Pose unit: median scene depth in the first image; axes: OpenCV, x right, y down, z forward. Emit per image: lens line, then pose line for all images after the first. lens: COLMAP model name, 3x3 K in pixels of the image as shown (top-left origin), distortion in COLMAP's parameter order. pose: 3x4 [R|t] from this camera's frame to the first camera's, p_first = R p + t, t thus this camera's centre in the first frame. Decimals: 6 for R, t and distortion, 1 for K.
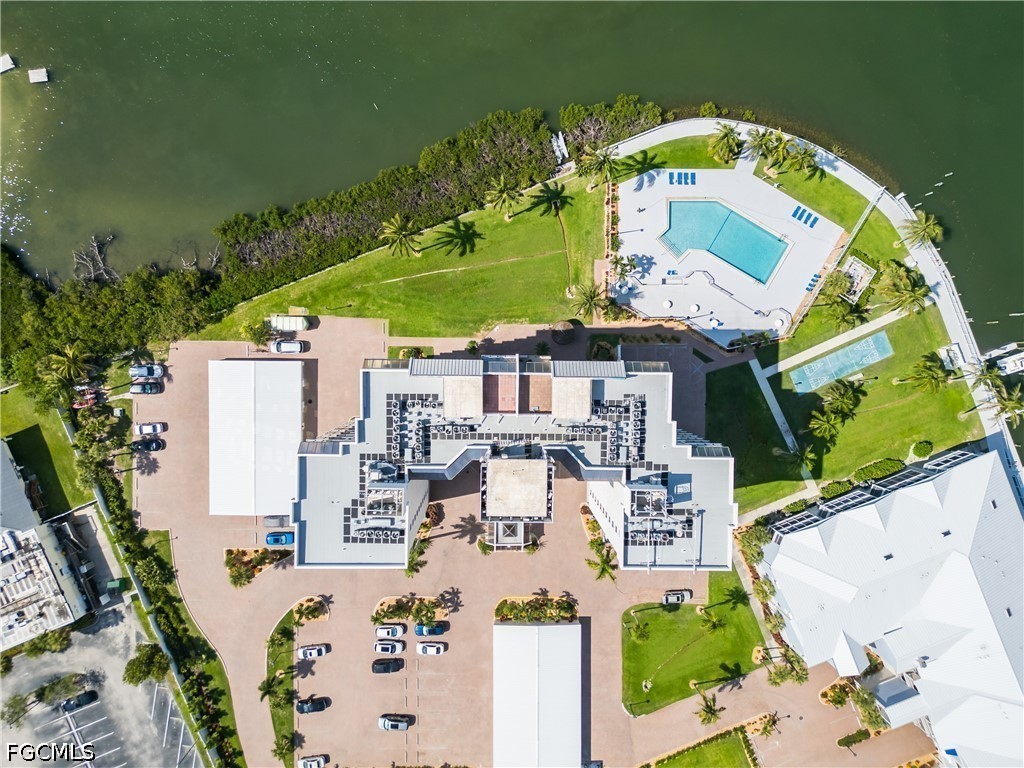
lens RADIAL K [[703.0, 0, 519.7], [0, 703.0, 392.1], [0, 0, 1]] dist [0.084559, -0.054794]
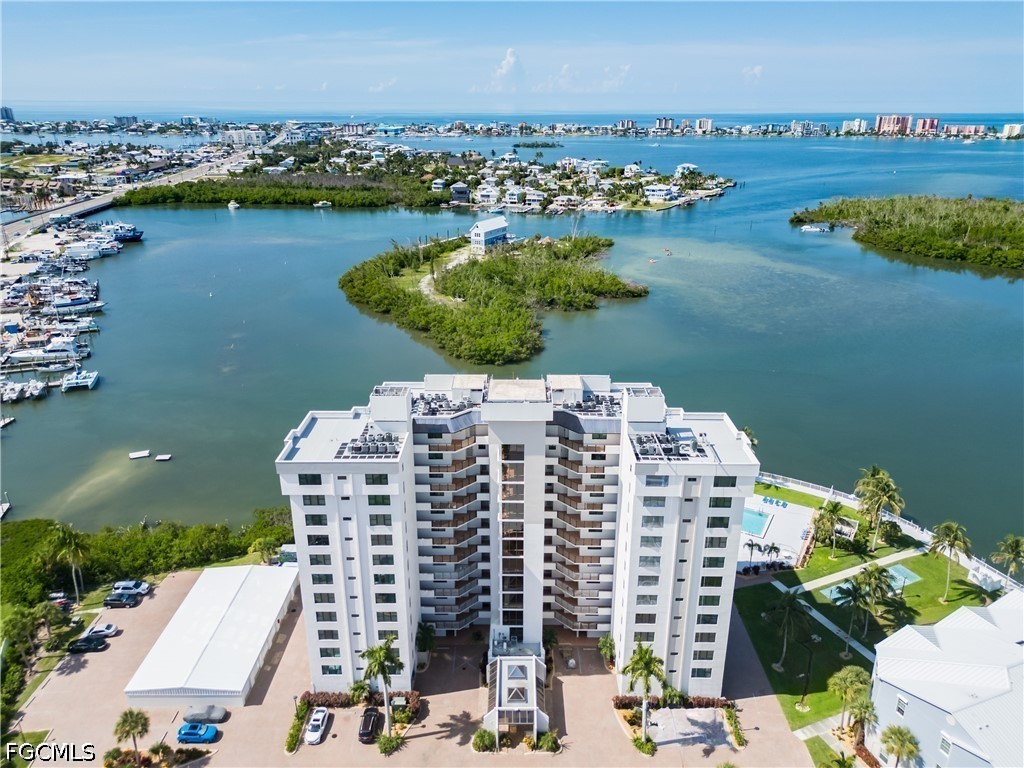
lens RADIAL K [[703.0, 0, 519.7], [0, 703.0, 392.1], [0, 0, 1]] dist [0.084559, -0.054794]
pose [[0.999304, -0.037164, 0.003305, -0.001912], [0.015941, 0.345191, -0.938397, 0.760828], [0.033734, 0.937796, 0.345543, 0.431514]]
